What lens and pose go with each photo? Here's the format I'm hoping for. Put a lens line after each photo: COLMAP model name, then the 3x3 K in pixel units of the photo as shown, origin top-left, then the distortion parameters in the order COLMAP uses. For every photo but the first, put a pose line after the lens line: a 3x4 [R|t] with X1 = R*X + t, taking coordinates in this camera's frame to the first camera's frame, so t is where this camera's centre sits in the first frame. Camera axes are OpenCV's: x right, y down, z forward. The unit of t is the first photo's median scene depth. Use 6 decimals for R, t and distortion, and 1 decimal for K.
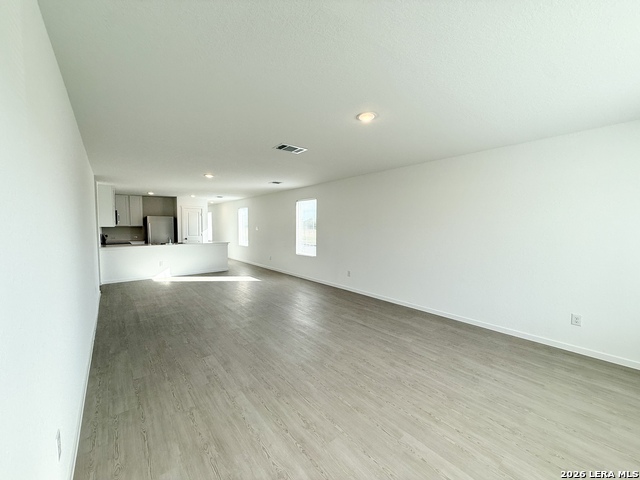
lens RADIAL K [[255.0, 0, 318.0], [0, 255.0, 240.3], [0, 0, 1]] dist [0.000189, 0.000239]
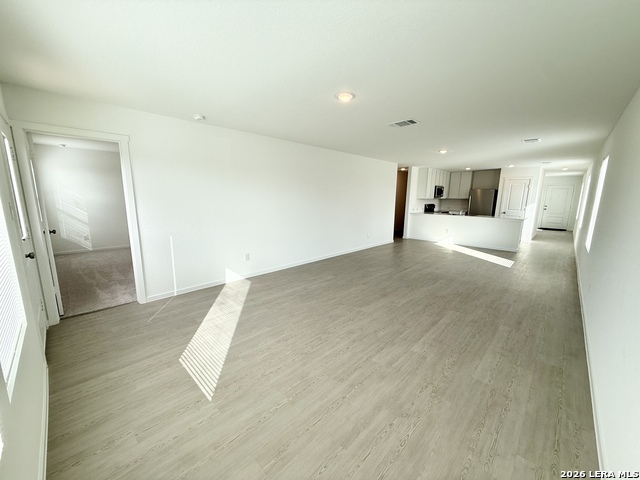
lens RADIAL K [[255.0, 0, 318.0], [0, 255.0, 240.3], [0, 0, 1]] dist [0.000189, 0.000239]
pose [[0.116313, 0.171792, -0.978243, 1.093545], [-0.068903, 0.983951, 0.164602, -0.042582], [0.990820, 0.048259, 0.126284, 0.634672]]
